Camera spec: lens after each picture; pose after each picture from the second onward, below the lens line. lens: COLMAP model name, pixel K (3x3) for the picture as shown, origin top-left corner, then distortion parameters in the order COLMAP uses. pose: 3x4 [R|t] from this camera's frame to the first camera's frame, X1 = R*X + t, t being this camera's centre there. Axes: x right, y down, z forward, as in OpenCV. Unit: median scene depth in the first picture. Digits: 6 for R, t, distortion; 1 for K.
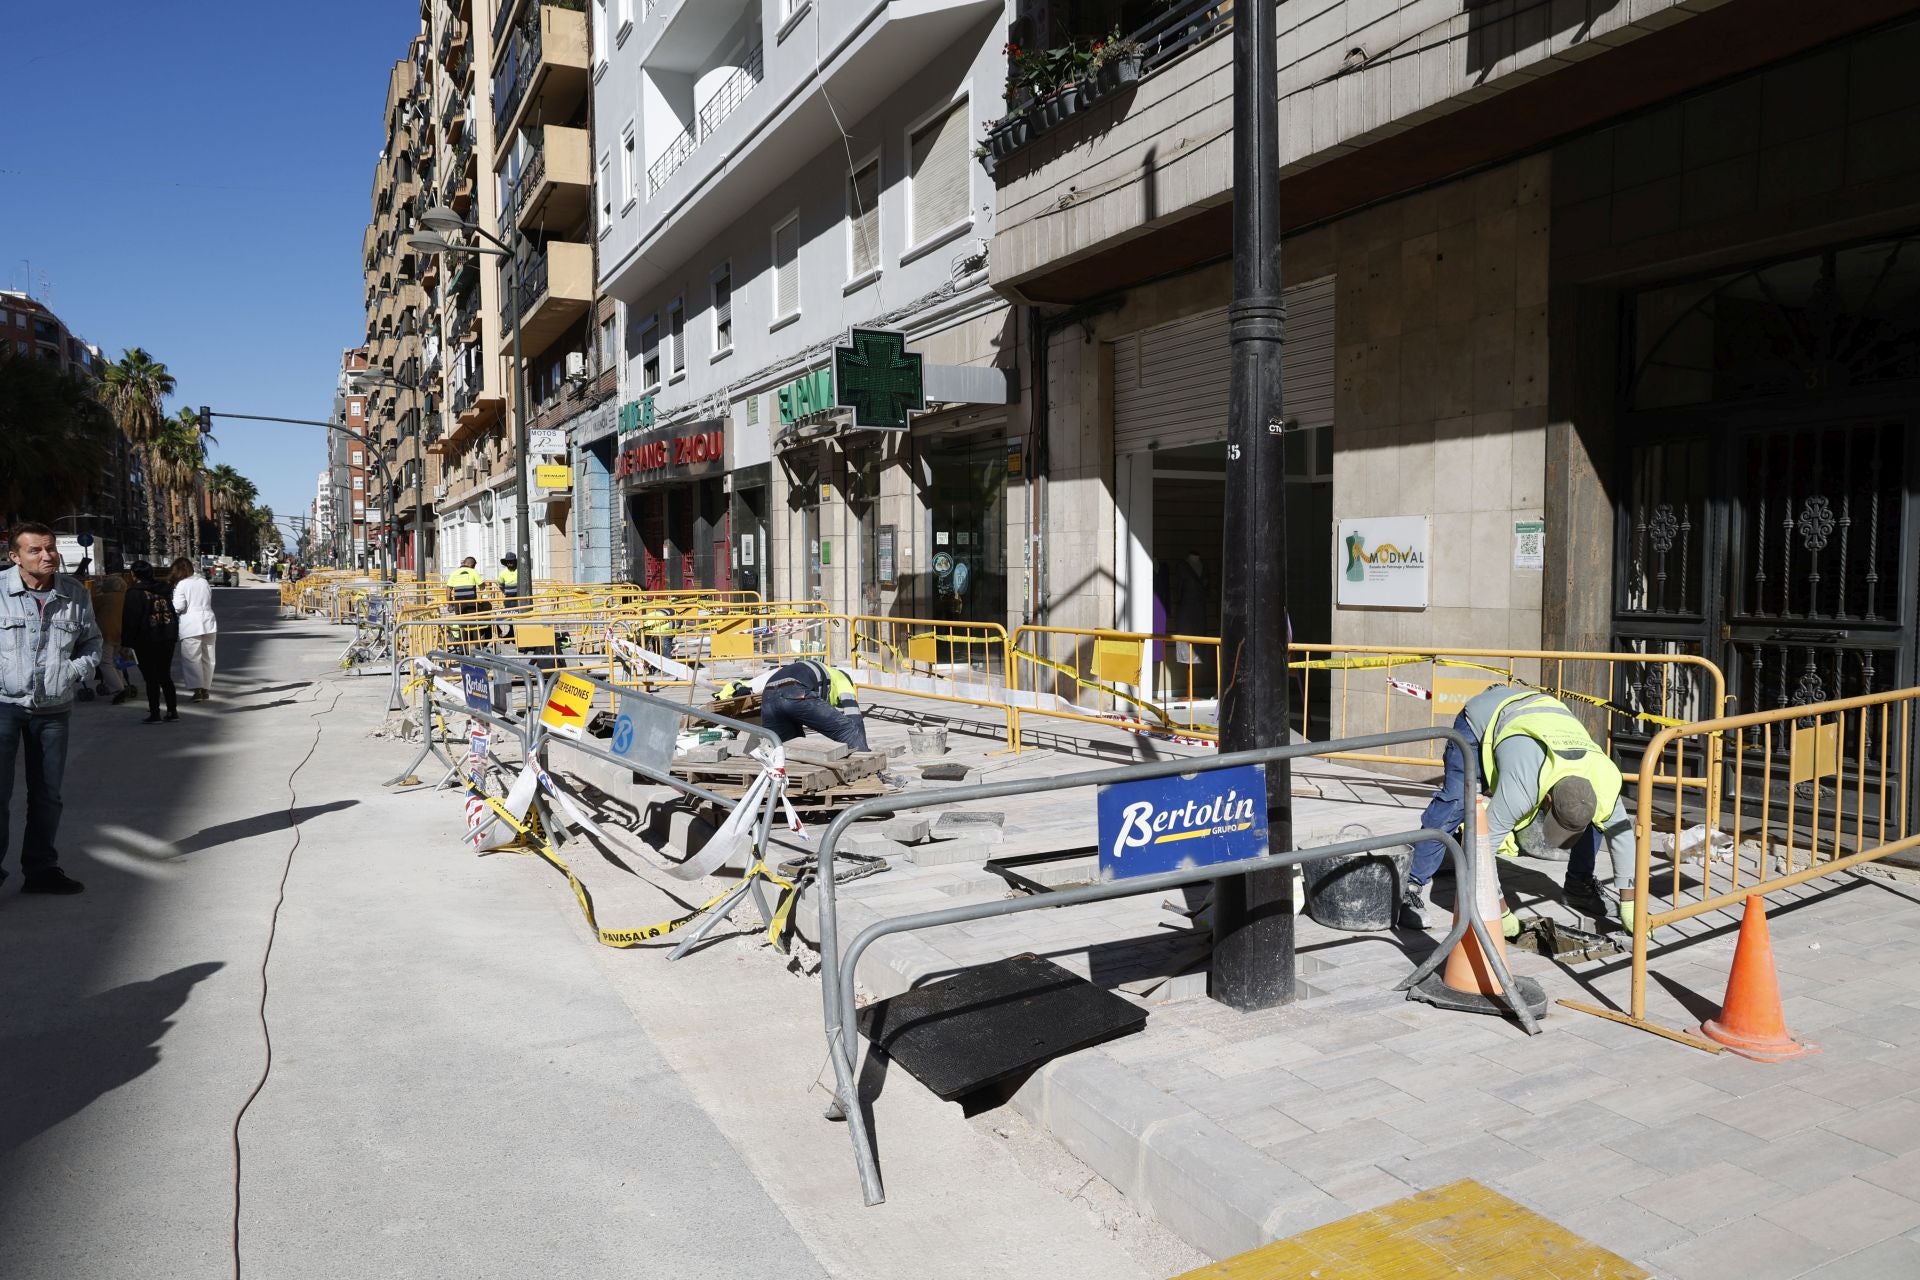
lens RADIAL K [[1271.3, 0, 960.8], [0, 1271.3, 649.1], [0, 0, 1]] dist [-0.006793, 0.012259]
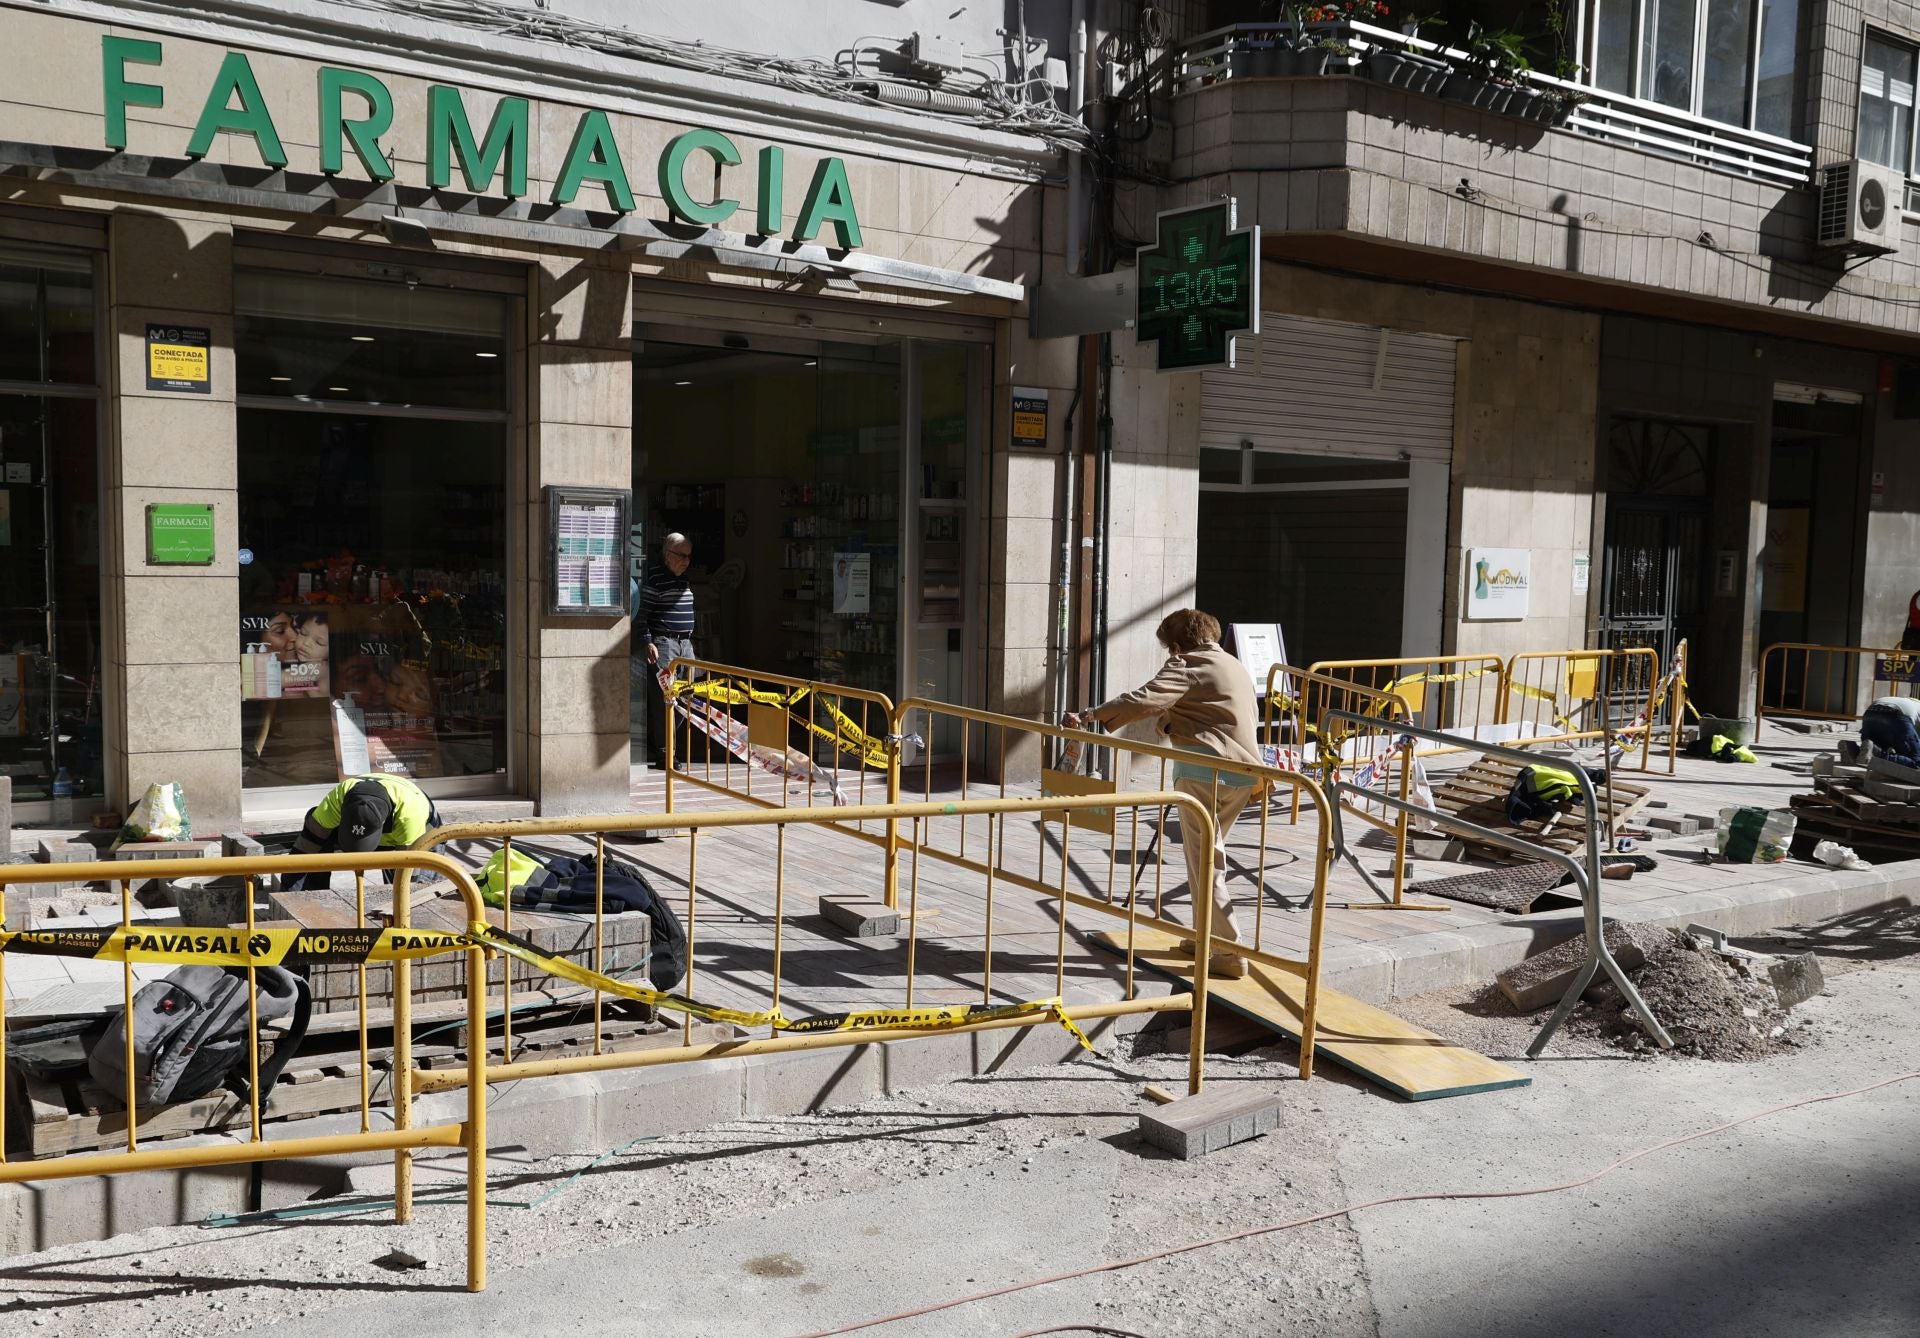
lens RADIAL K [[1656.0, 0, 915.0], [0, 1656.0, 686.4], [0, 0, 1]] dist [0.011948, 0.011473]
pose [[-0.112736, -0.075859, 0.990725, -1.005824], [0.046421, 0.995591, 0.081514, -0.103626], [-0.992540, 0.055180, -0.108718, 1.425876]]
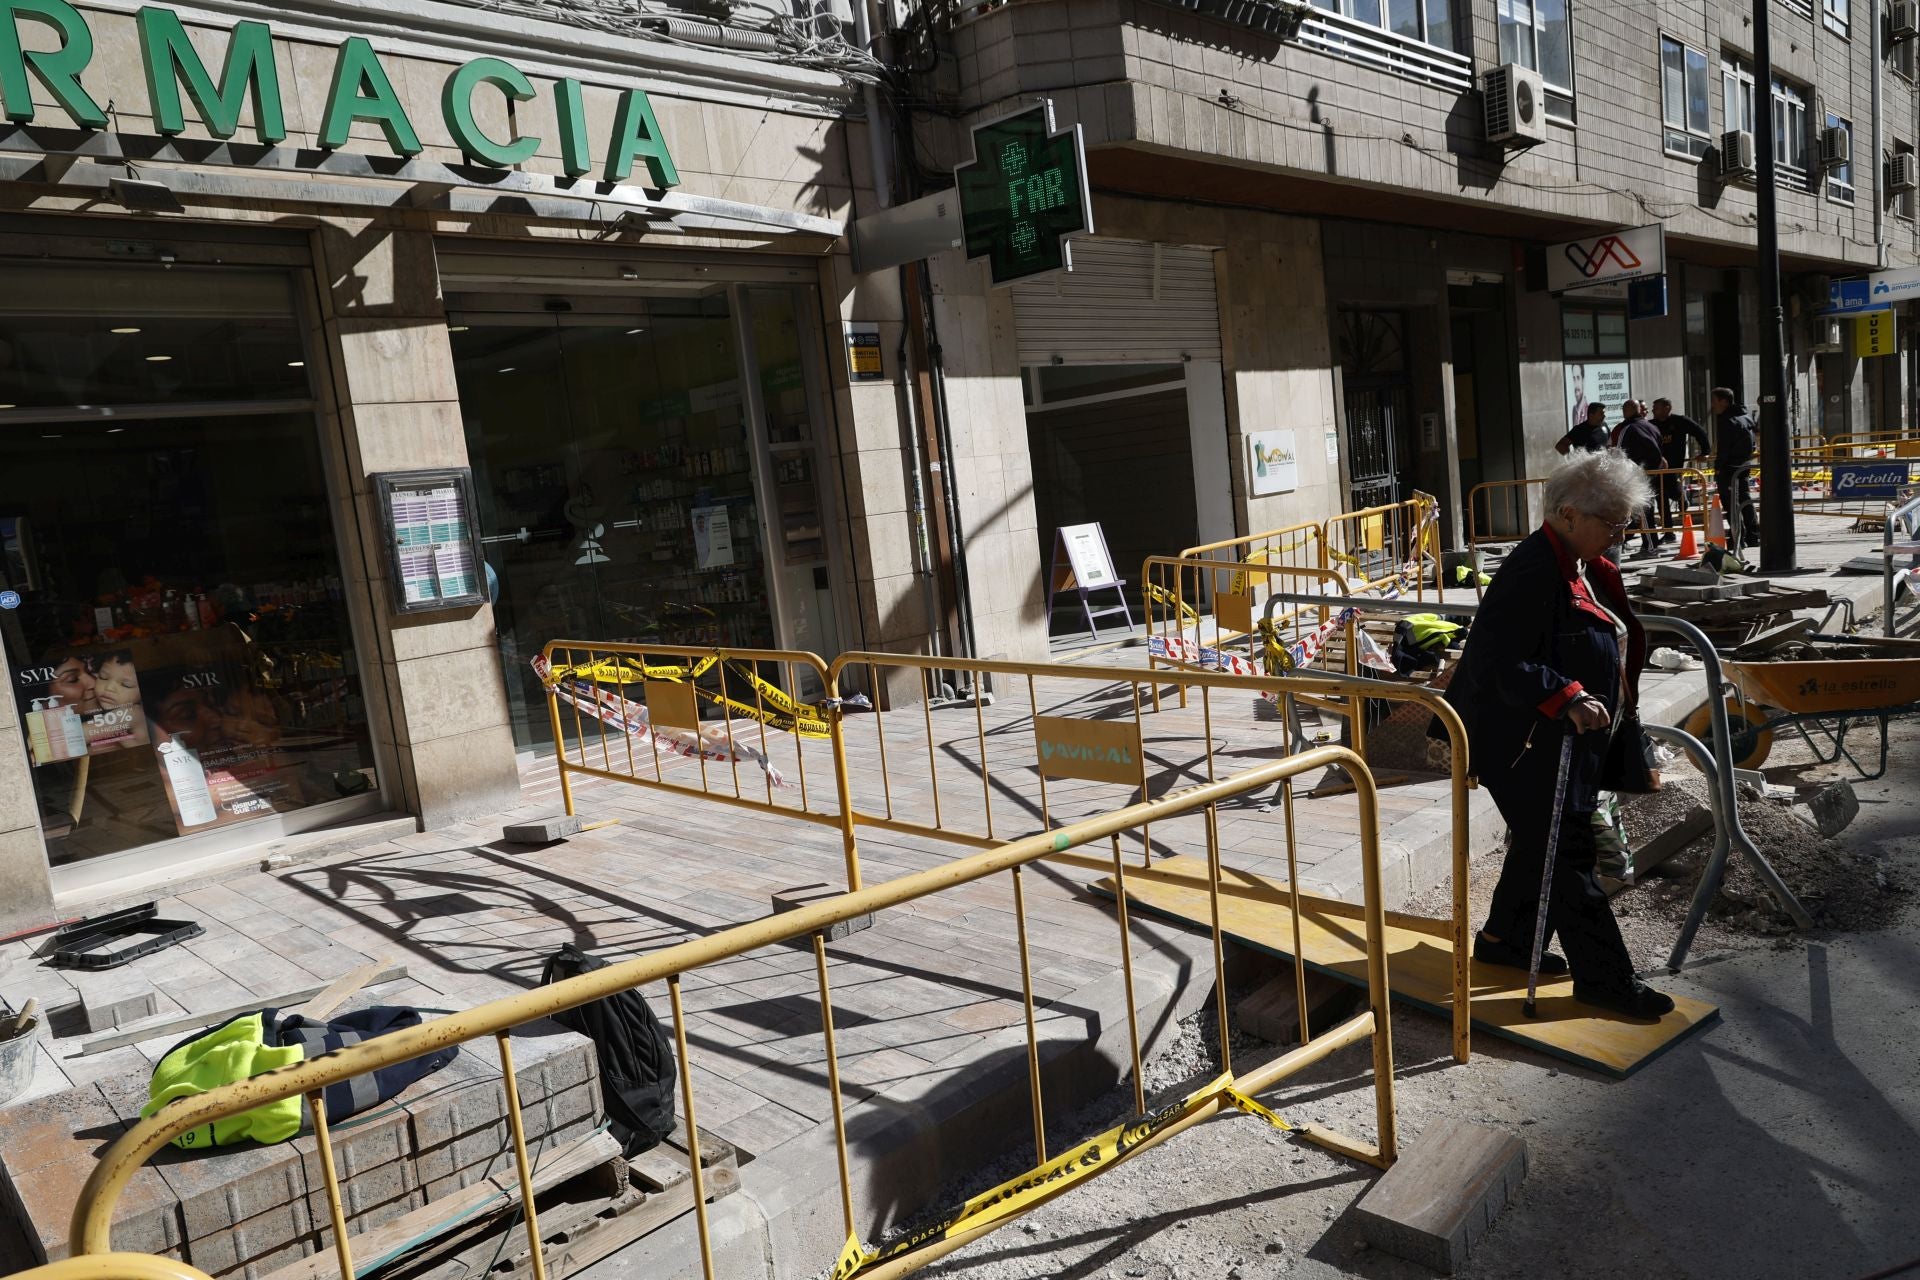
lens RADIAL K [[1279.9, 0, 959.2], [0, 1279.9, 645.0], [0, 0, 1]] dist [0.005213, 0.003864]
pose [[-0.295229, -0.078041, 0.952234, -0.779447], [0.175446, 0.975282, 0.134325, -0.099818], [-0.939180, 0.206722, -0.274240, 1.439148]]
